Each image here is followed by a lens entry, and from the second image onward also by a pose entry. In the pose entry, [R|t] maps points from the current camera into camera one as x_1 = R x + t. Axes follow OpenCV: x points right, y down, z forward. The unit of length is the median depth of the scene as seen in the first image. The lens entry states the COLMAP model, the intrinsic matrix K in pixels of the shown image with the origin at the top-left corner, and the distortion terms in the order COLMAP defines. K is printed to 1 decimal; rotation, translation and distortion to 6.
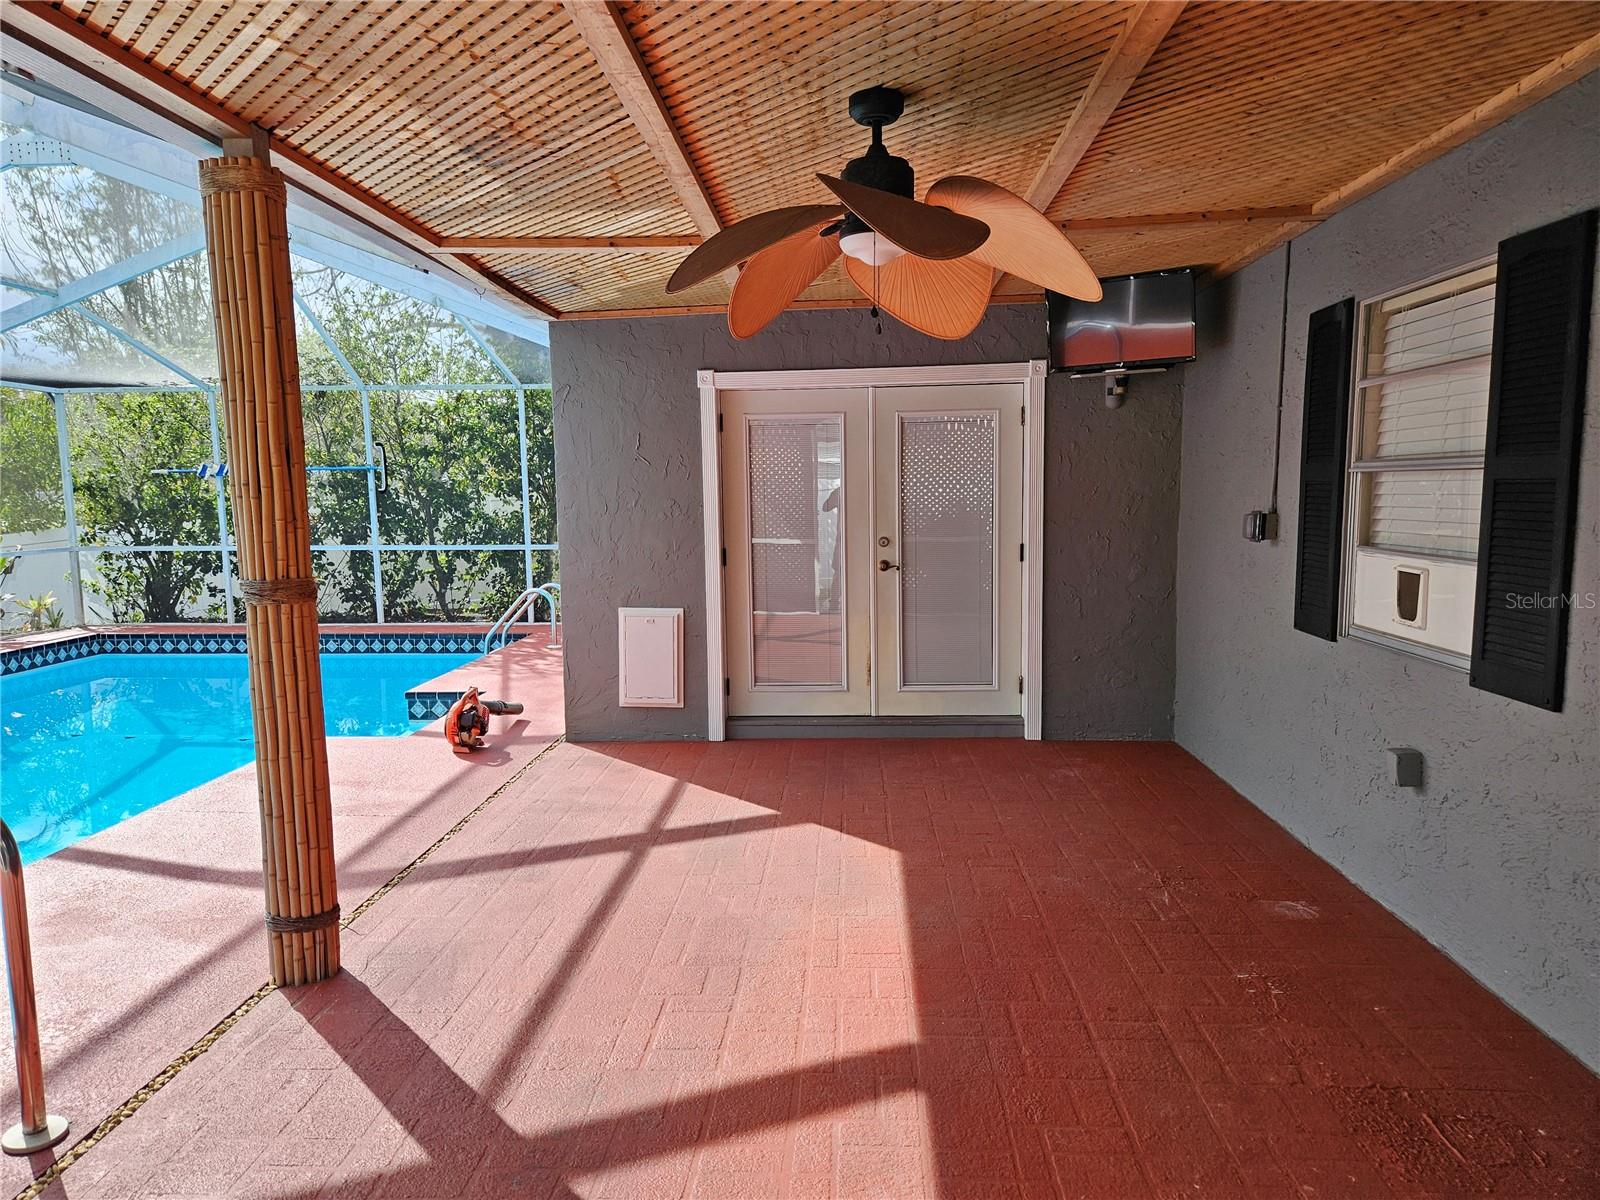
lens RADIAL K [[1069.1, 0, 800.0], [0, 1069.1, 600.0], [0, 0, 1]] dist [0.083615, -0.071834]
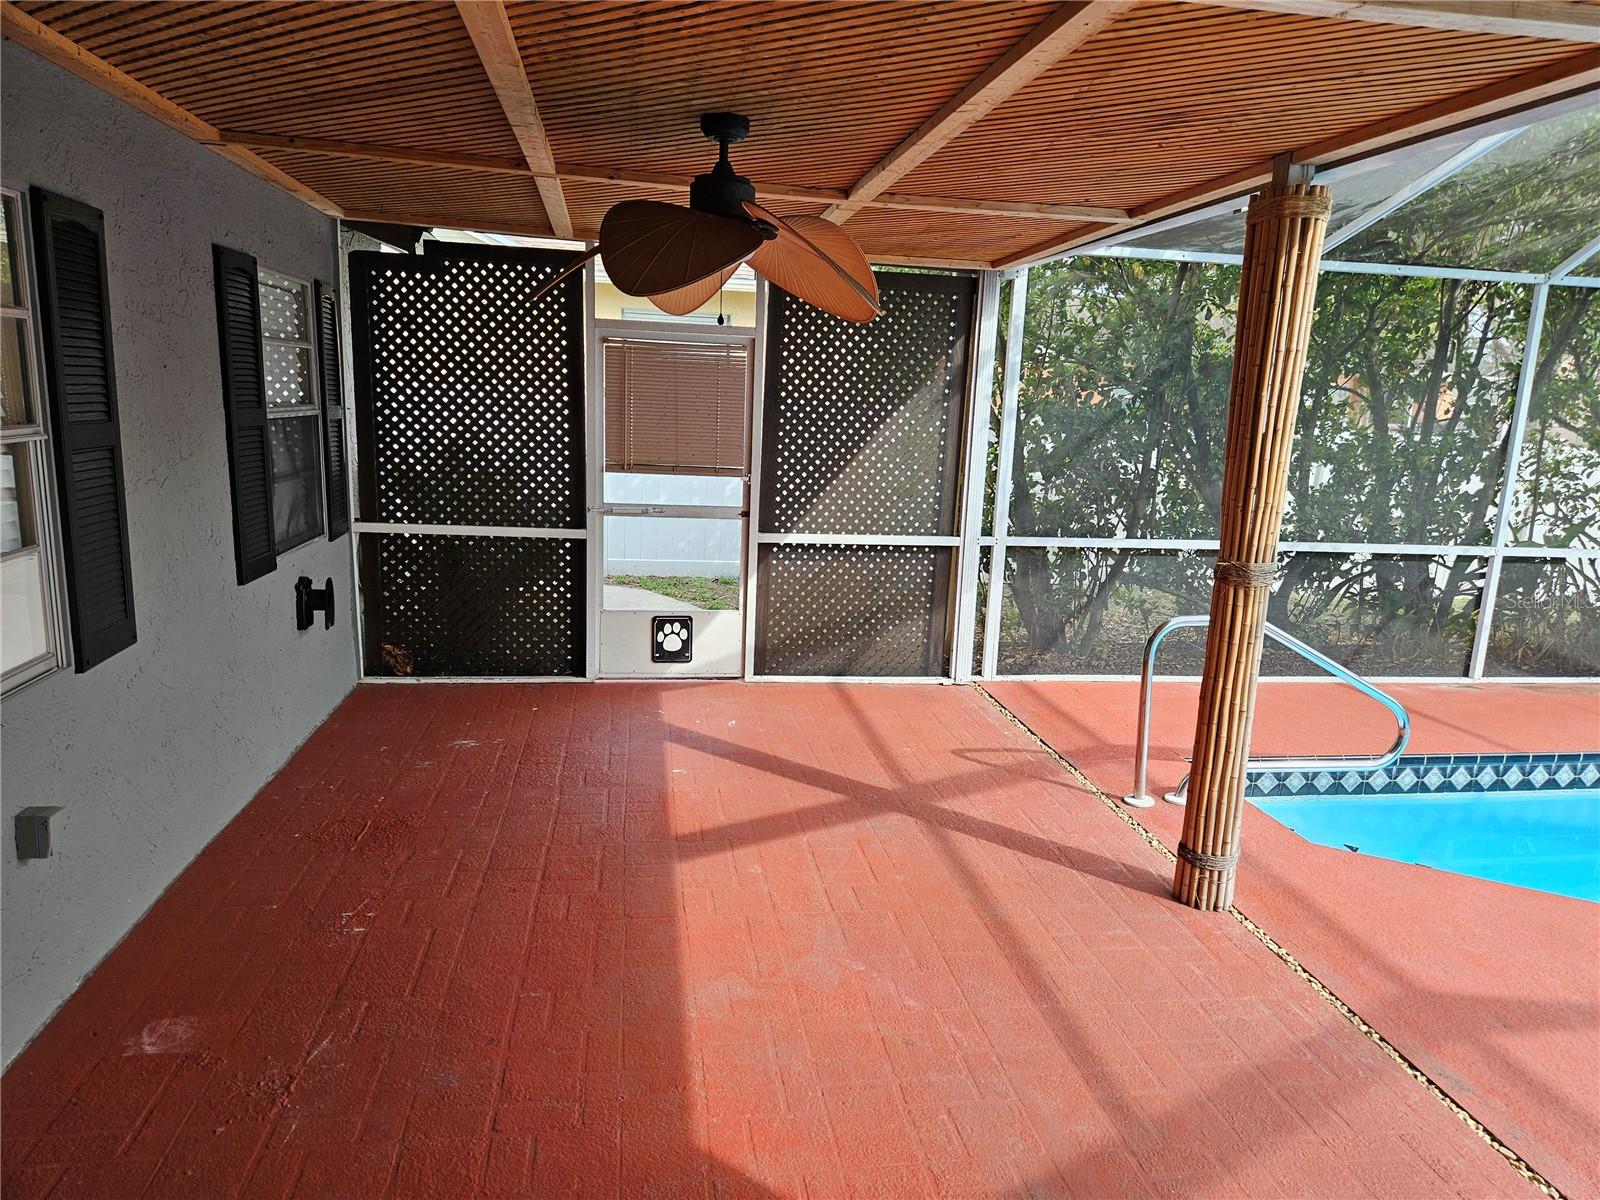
lens RADIAL K [[1069.1, 0, 800.0], [0, 1069.1, 600.0], [0, 0, 1]] dist [0.083615, -0.071834]
pose [[-0.978895, 0.014770, -0.203831, 0.206501], [-0.047124, 0.954194, 0.295453, -0.294216], [0.198858, 0.298823, -0.933360, 2.026418]]
